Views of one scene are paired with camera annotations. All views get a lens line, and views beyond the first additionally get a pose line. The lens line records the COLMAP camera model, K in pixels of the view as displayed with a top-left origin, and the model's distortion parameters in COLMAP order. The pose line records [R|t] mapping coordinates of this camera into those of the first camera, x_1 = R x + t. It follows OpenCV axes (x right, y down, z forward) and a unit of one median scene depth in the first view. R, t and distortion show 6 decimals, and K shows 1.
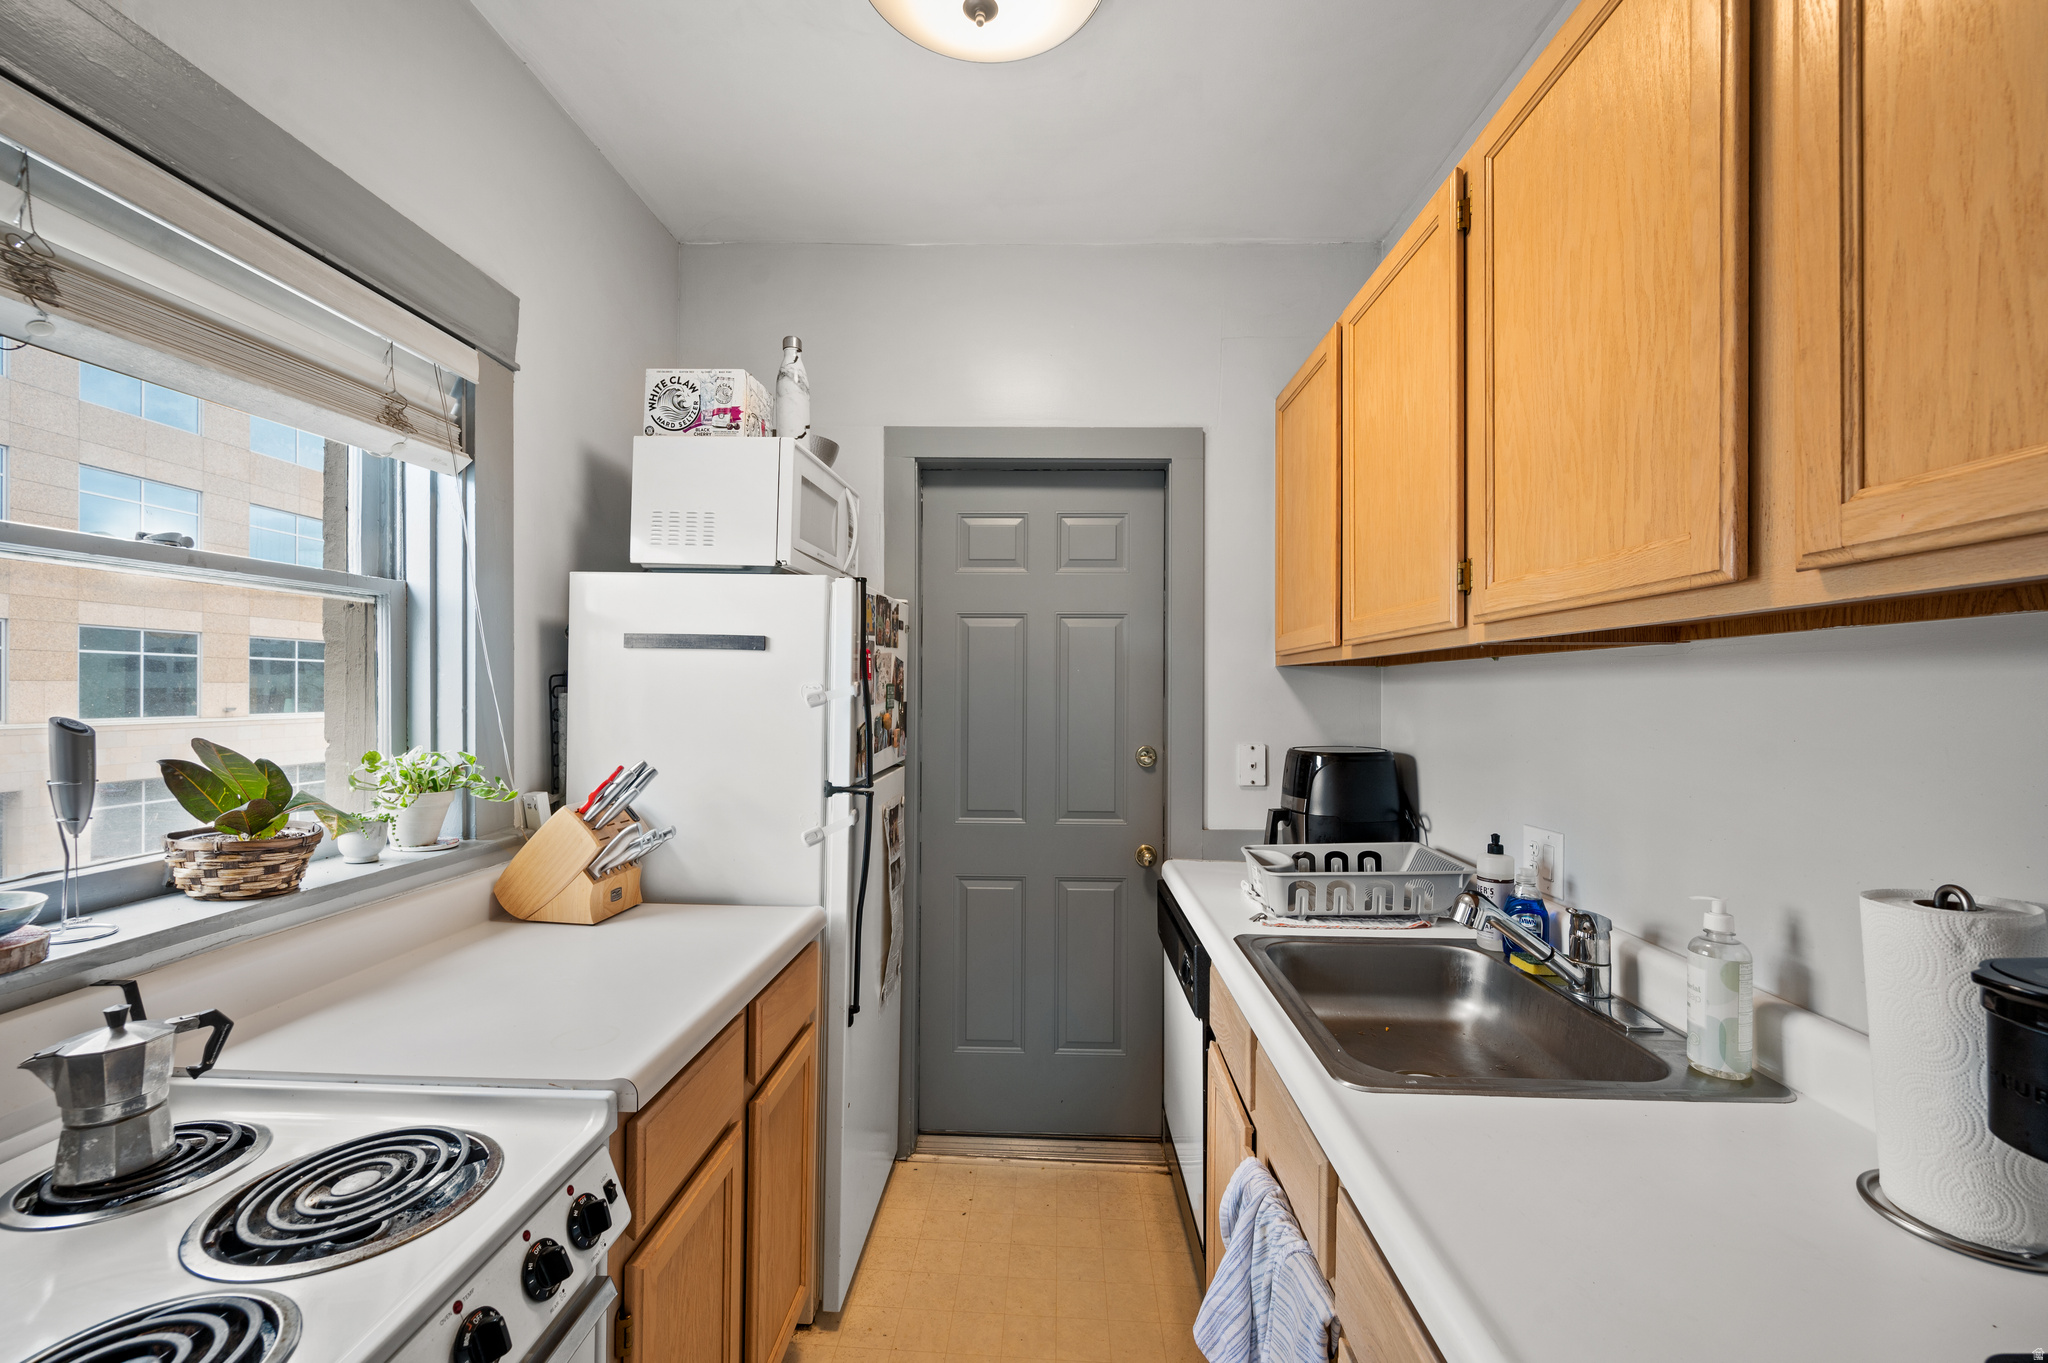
lens RADIAL K [[823.3, 0, 1024.0], [0, 823.3, 681.5], [0, 0, 1]] dist [0.000175, -0.000100]
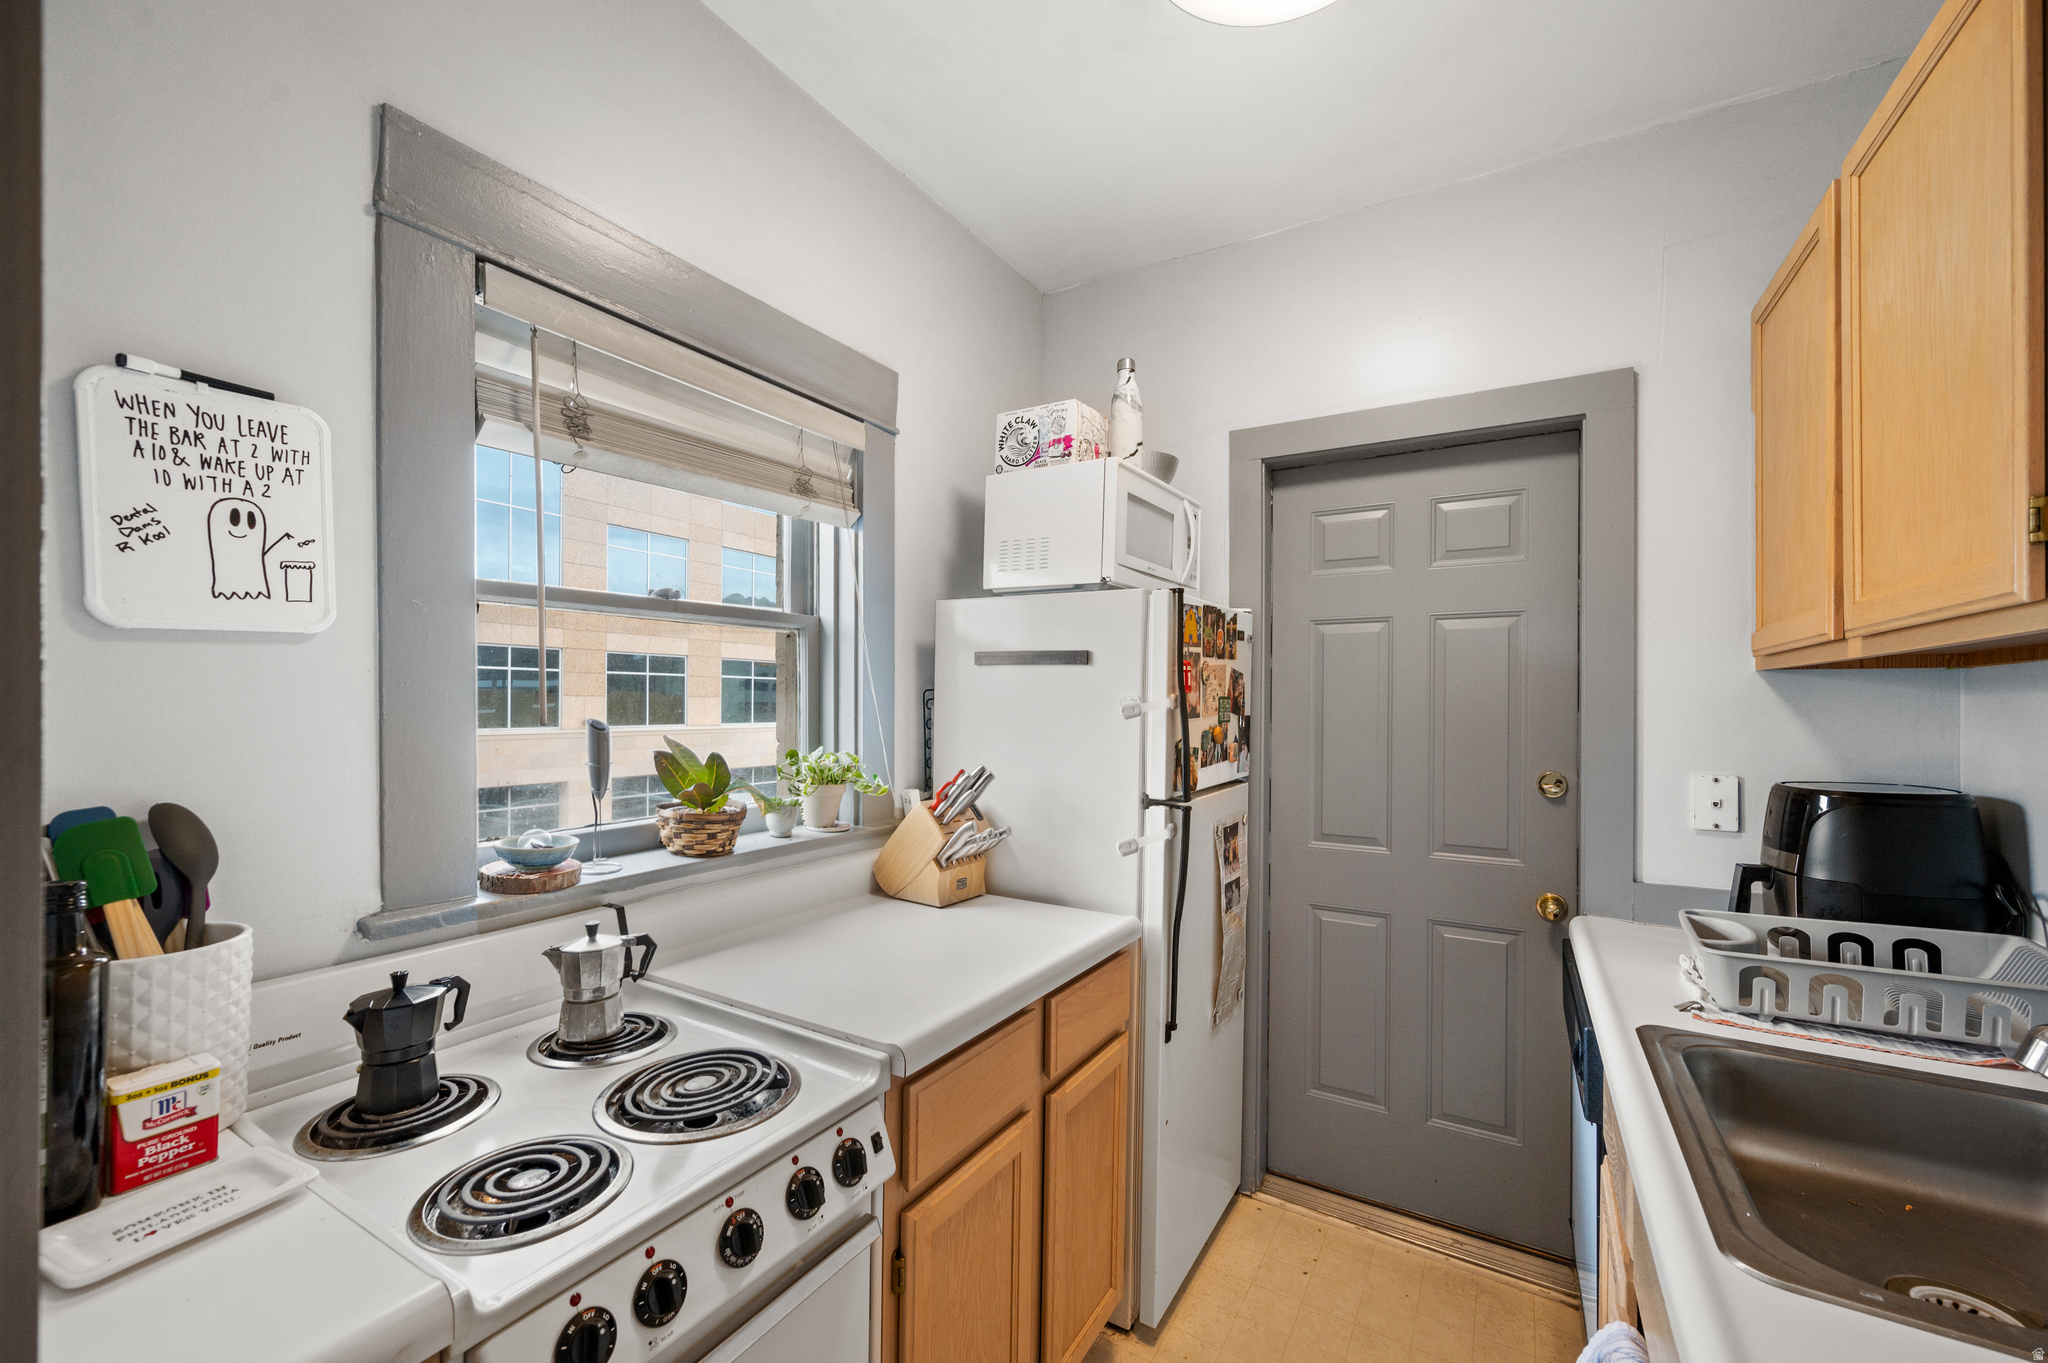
lens RADIAL K [[816.6, 0, 1025.6], [0, 816.6, 692.3], [0, 0, 1]] dist [-0.000113, -0.000055]
pose [[0.874010, -0.006160, -0.485868, 0.119459], [0.003988, 0.999977, -0.005504, 0.002944], [0.485891, 0.002873, 0.874015, 0.059308]]
